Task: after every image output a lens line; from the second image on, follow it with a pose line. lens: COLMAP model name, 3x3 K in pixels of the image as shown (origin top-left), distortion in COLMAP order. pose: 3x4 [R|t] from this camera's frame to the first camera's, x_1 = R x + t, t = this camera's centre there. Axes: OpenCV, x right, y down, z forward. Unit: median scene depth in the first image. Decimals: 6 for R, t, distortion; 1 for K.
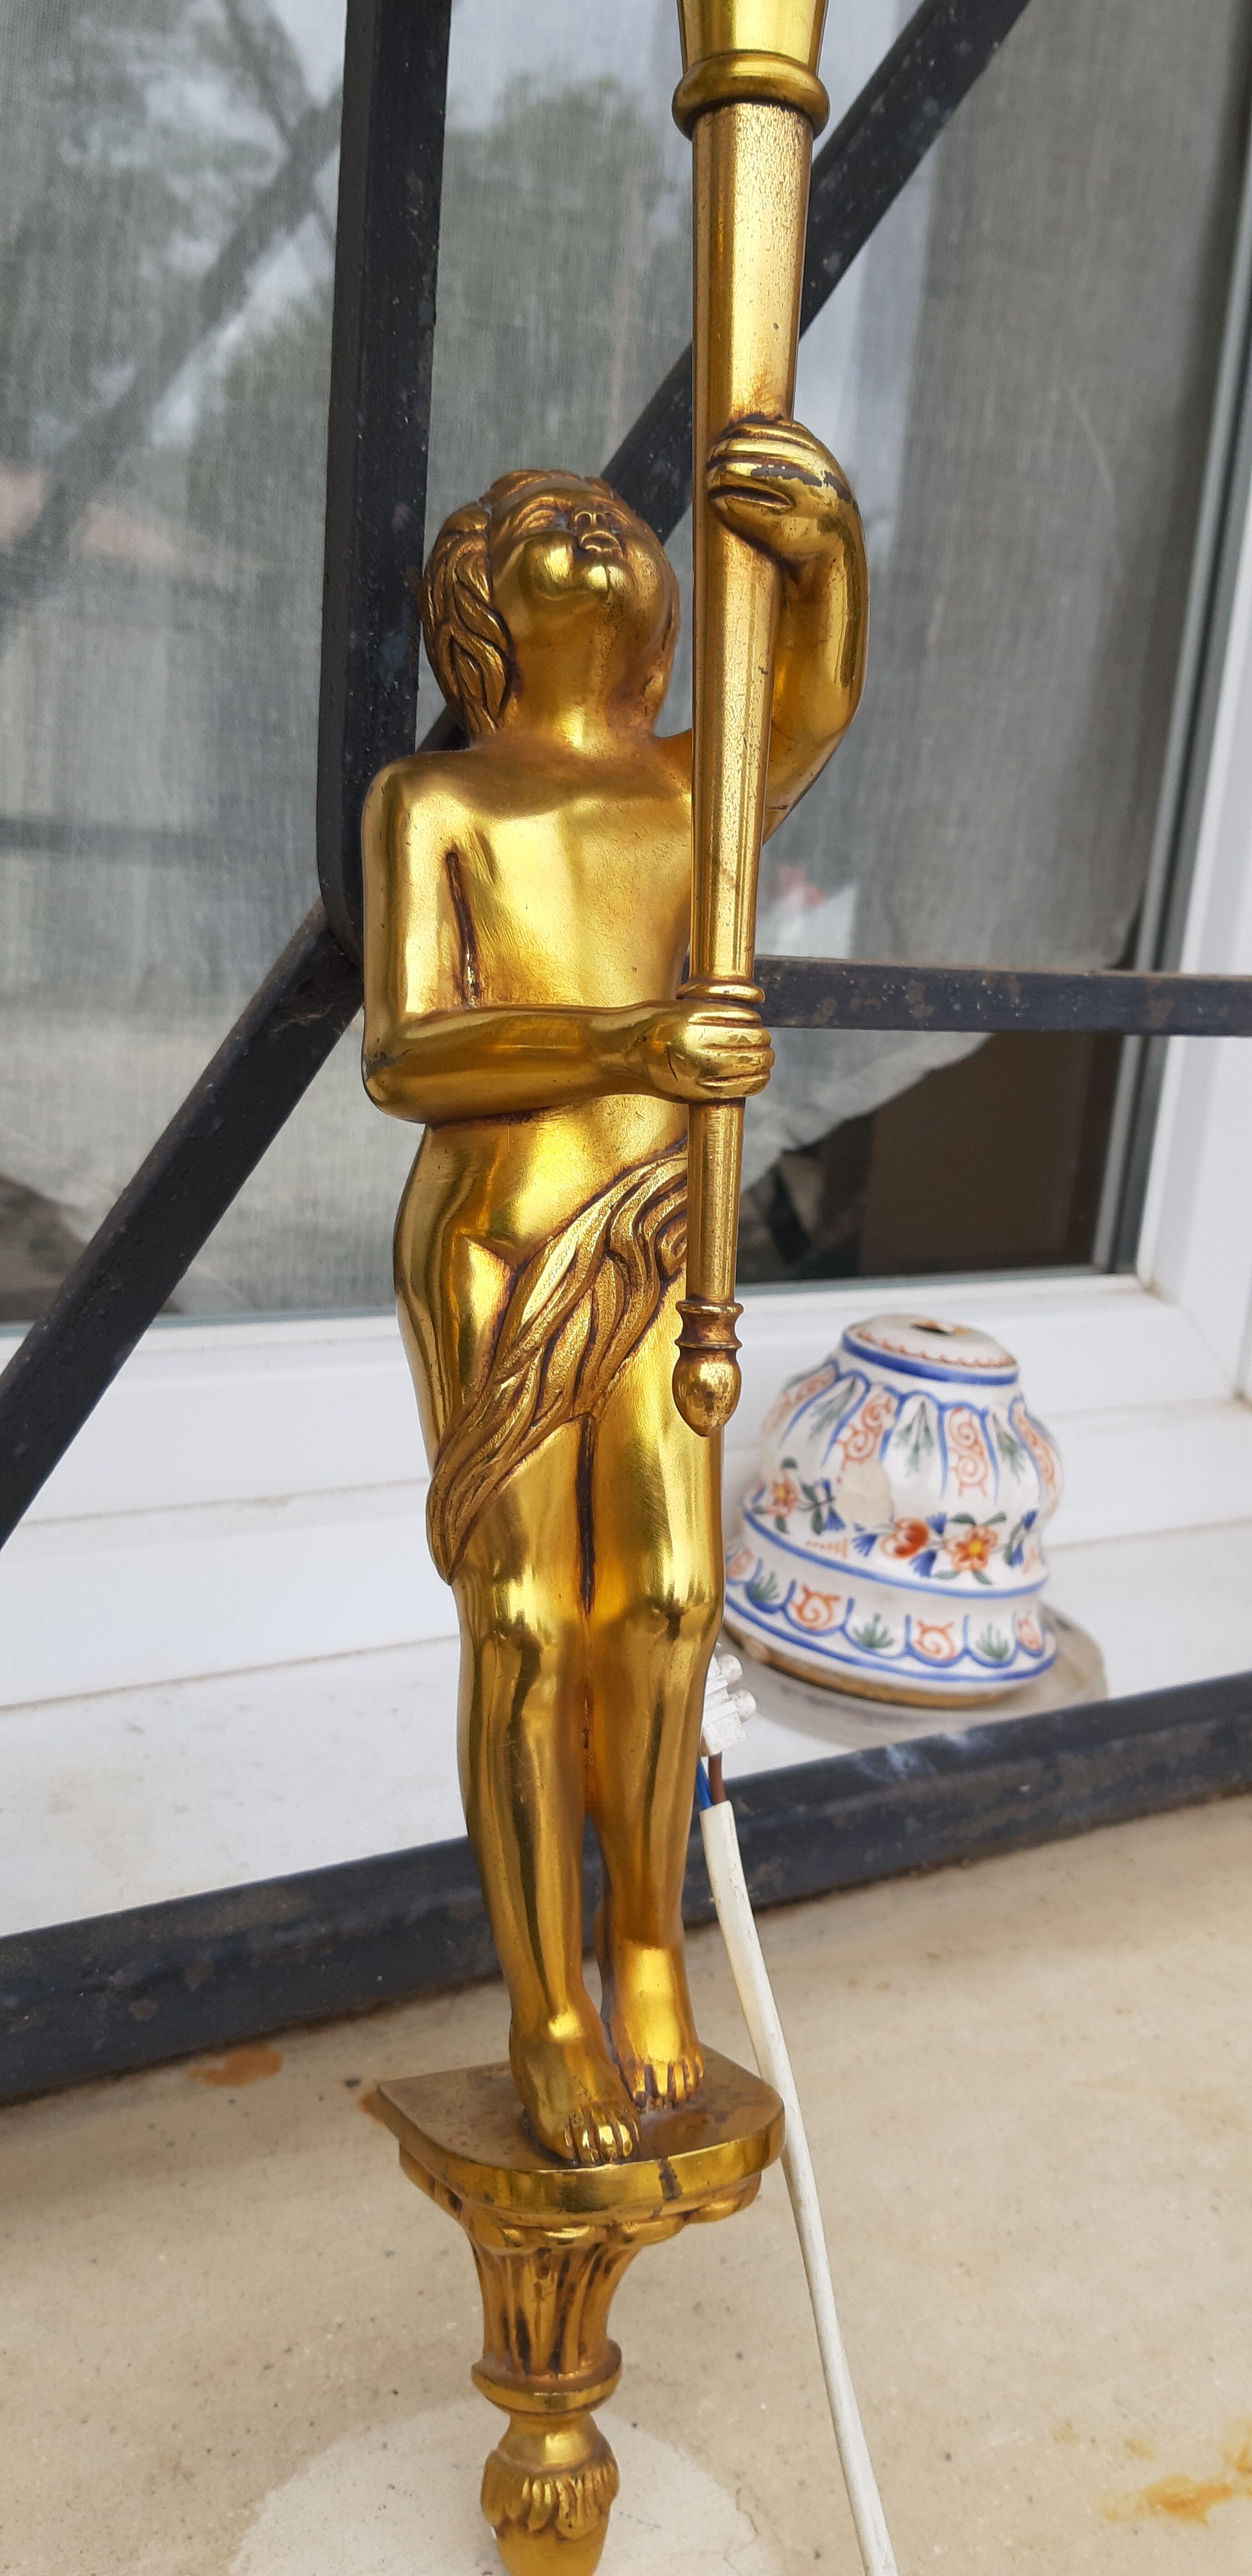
lens RADIAL K [[2070.5, 0, 629.9], [0, 2070.5, 1207.3], [0, 0, 1]] dist [0.066024, -0.136098]
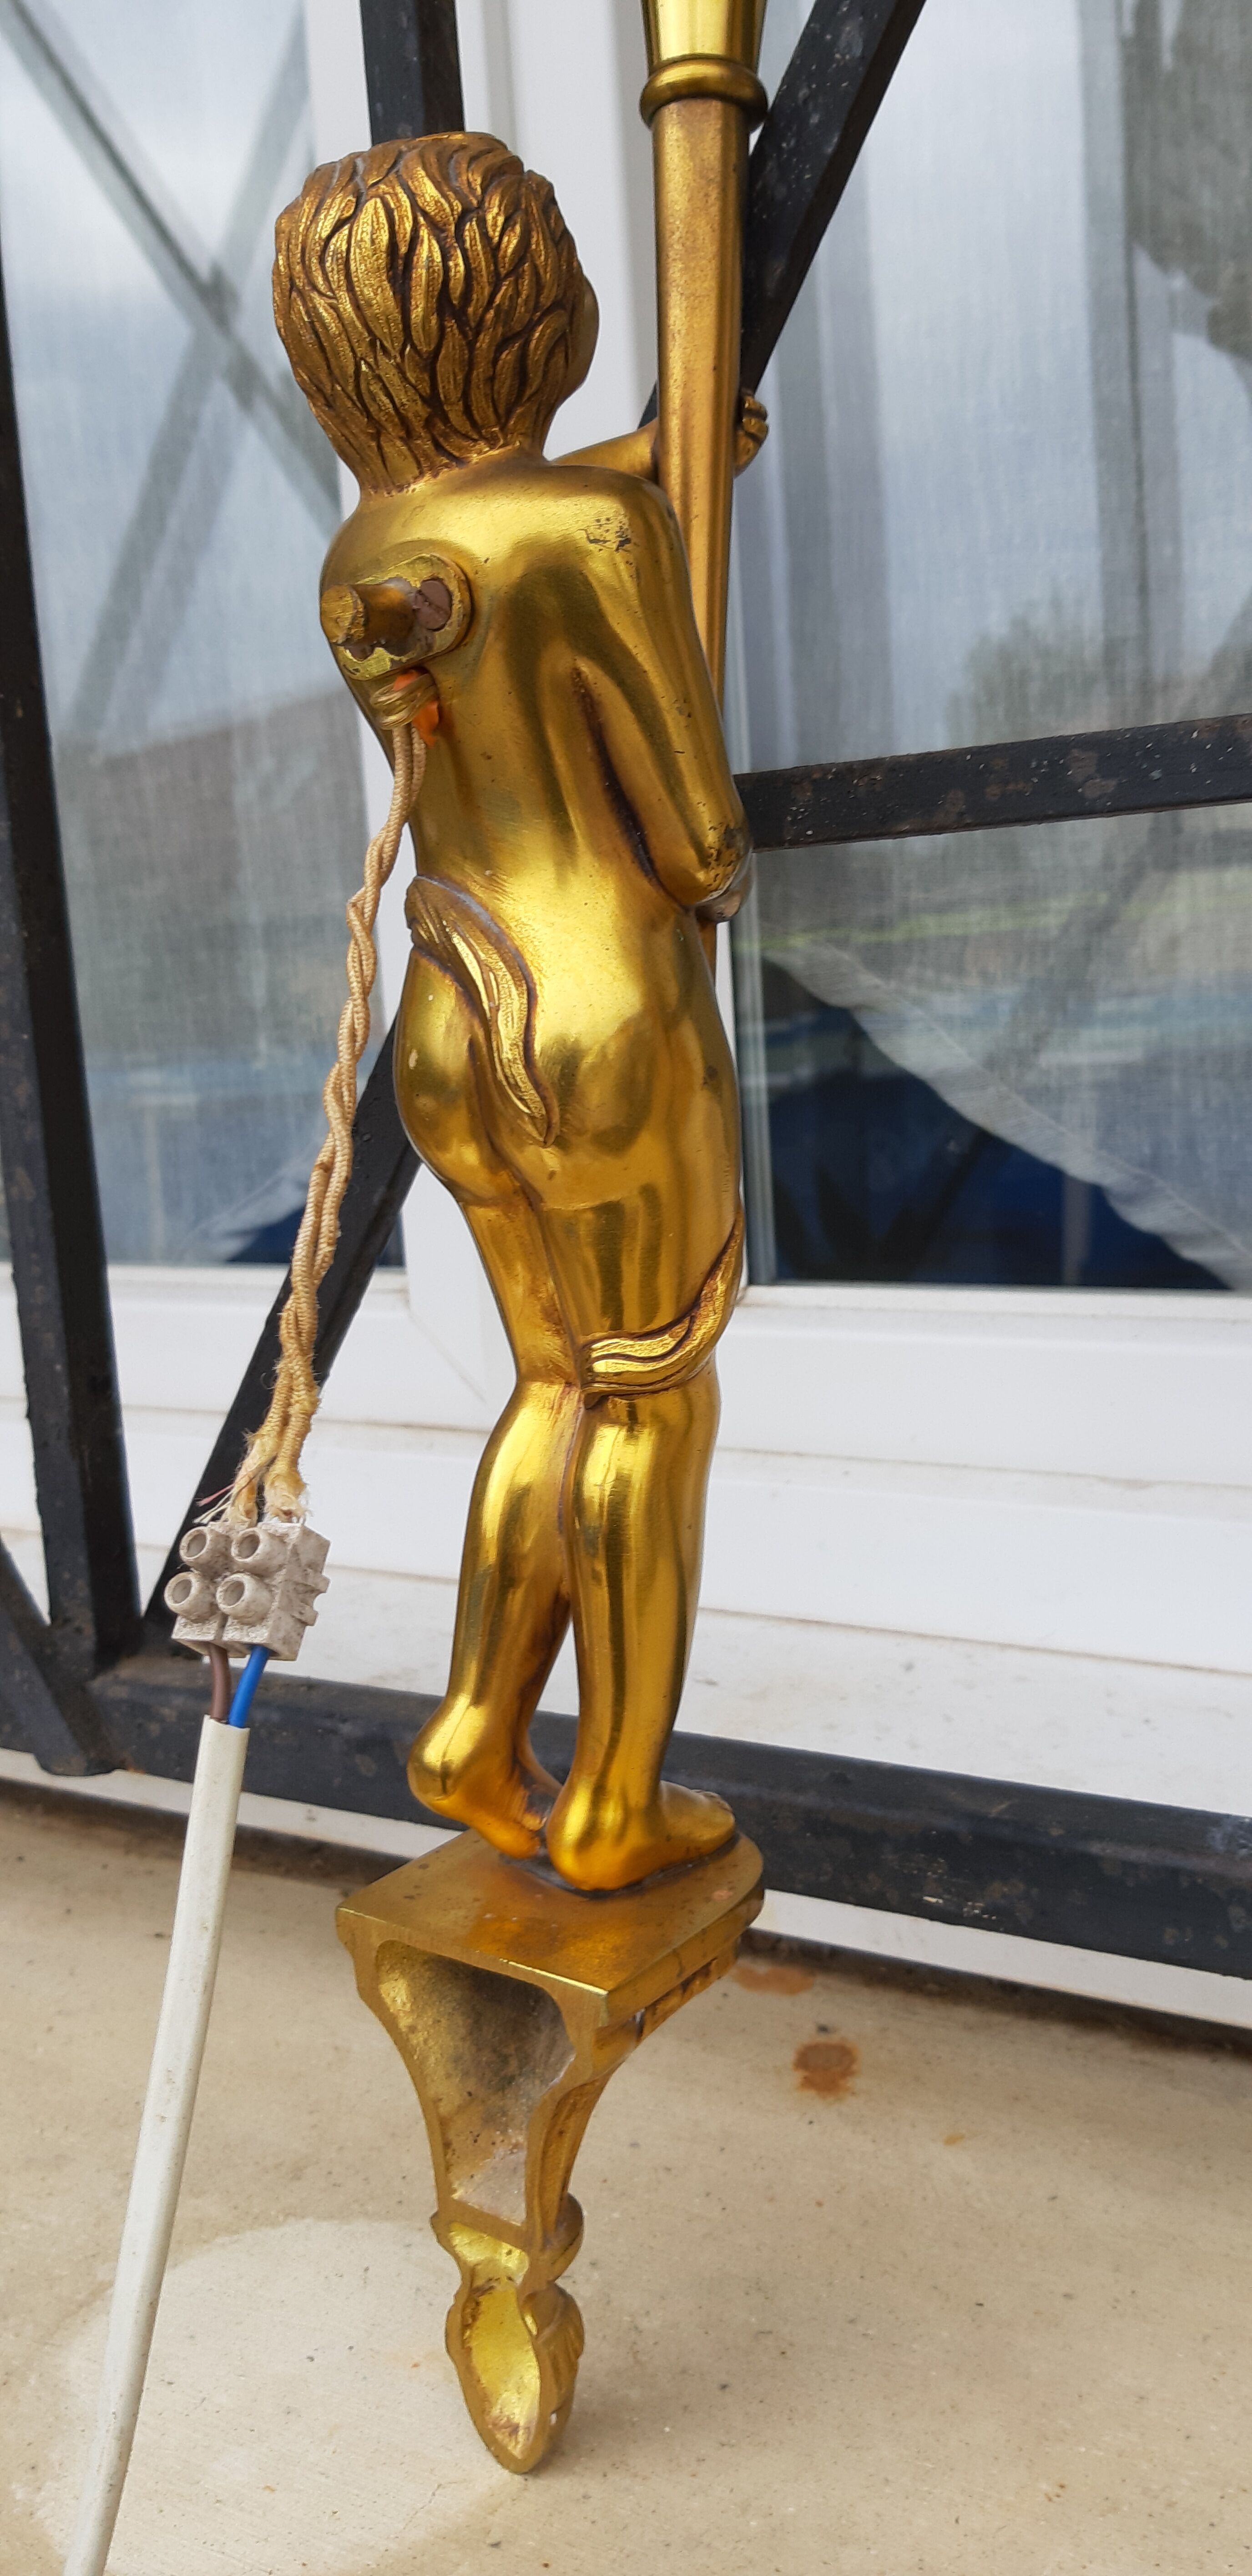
lens RADIAL K [[2070.5, 0, 629.9], [0, 2070.5, 1207.3], [0, 0, 1]] dist [0.066024, -0.136098]
pose [[0.454010, -0.017568, -0.890824, 0.743863], [-0.062376, 0.996726, -0.051447, 0.110586], [0.888811, 0.078924, 0.451427, 0.508485]]
